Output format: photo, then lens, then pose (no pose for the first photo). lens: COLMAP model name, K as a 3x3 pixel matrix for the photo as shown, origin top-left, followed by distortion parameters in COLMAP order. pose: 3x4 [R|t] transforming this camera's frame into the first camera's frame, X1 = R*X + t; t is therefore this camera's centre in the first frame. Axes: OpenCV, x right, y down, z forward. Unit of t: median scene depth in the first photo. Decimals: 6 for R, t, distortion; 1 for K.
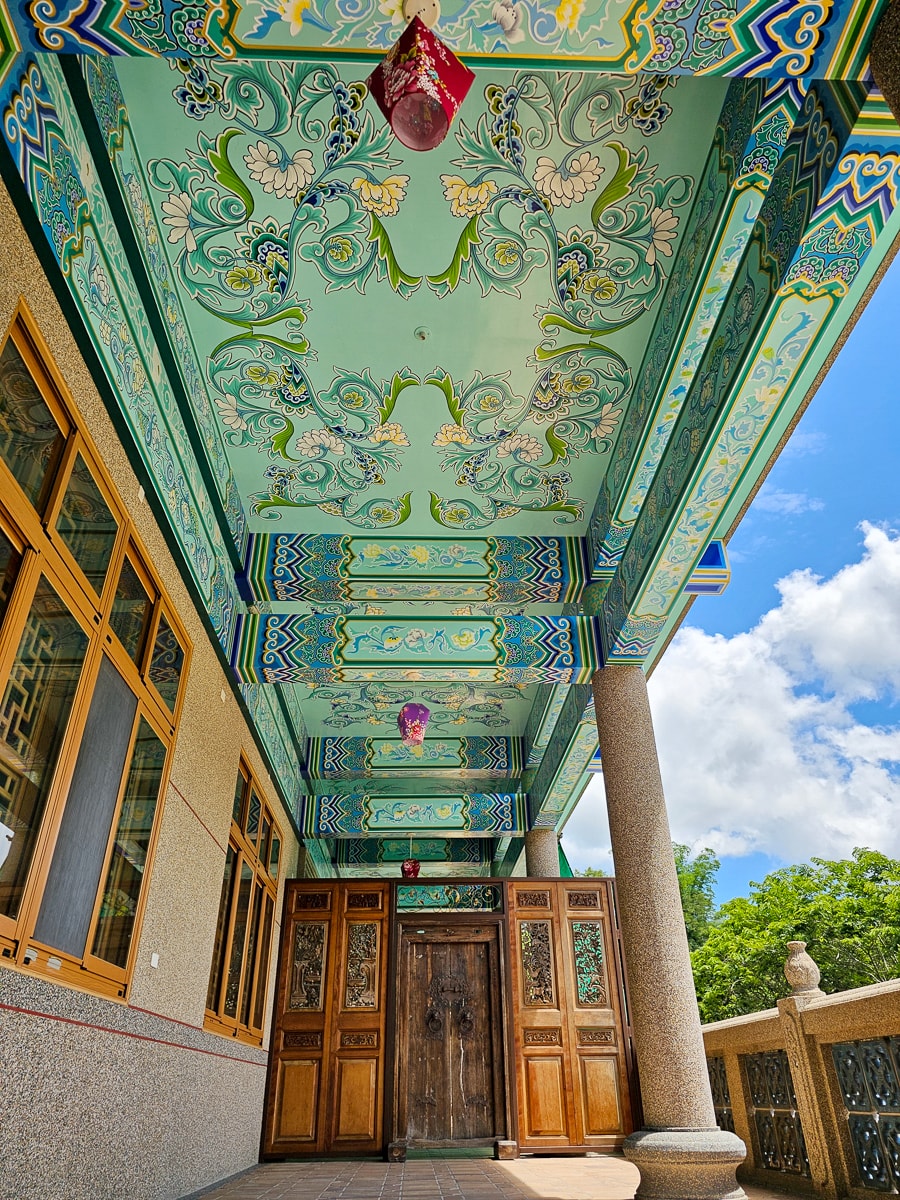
lens RADIAL K [[803.7, 0, 455.6], [0, 803.7, 604.8], [0, 0, 1]] dist [0.044873, -0.033810]
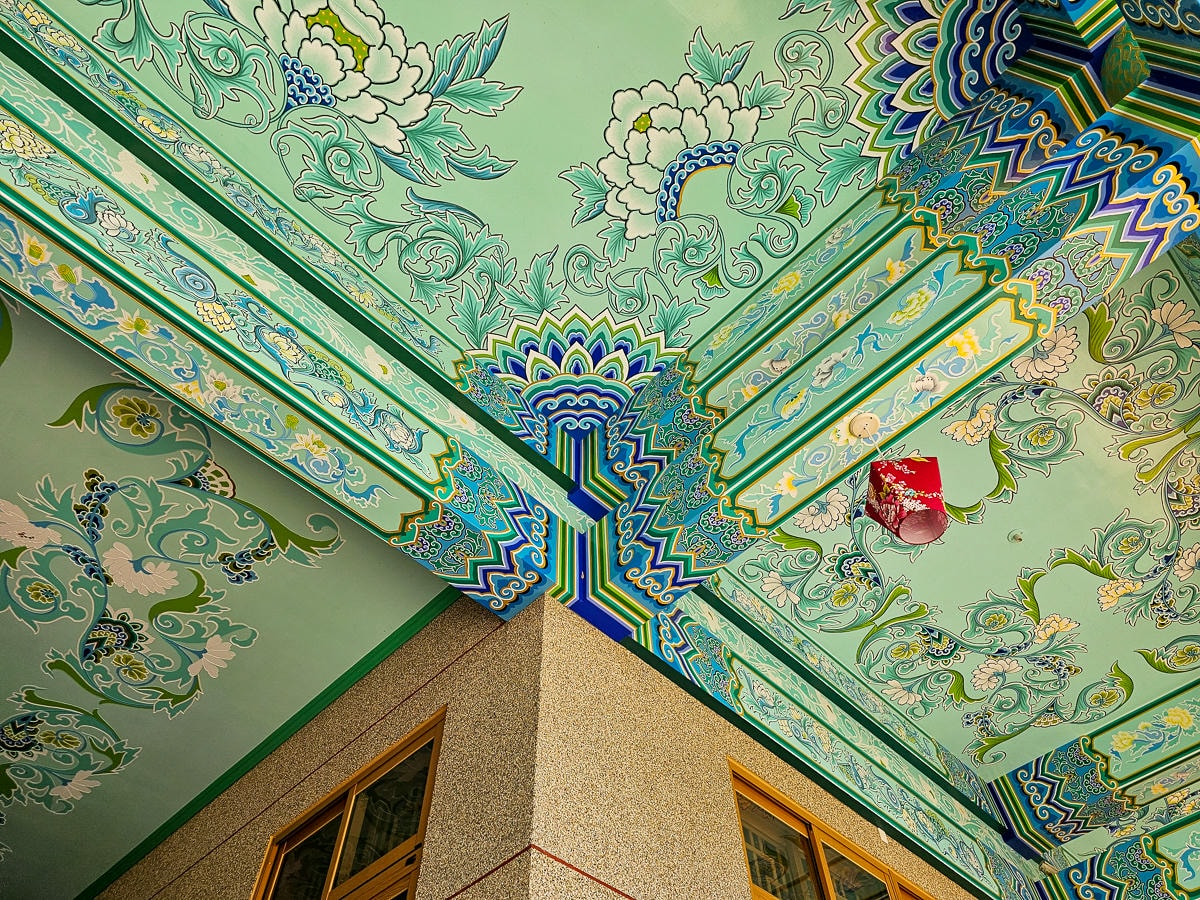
lens RADIAL K [[803.7, 0, 601.4], [0, 803.7, 457.3], [0, 0, 1]] dist [0.044873, -0.033810]
pose [[0.676326, -0.611621, -0.410490, 0.076080], [0.399144, 0.772669, -0.493626, -0.109500], [0.619085, 0.170007, 0.766701, -0.093346]]
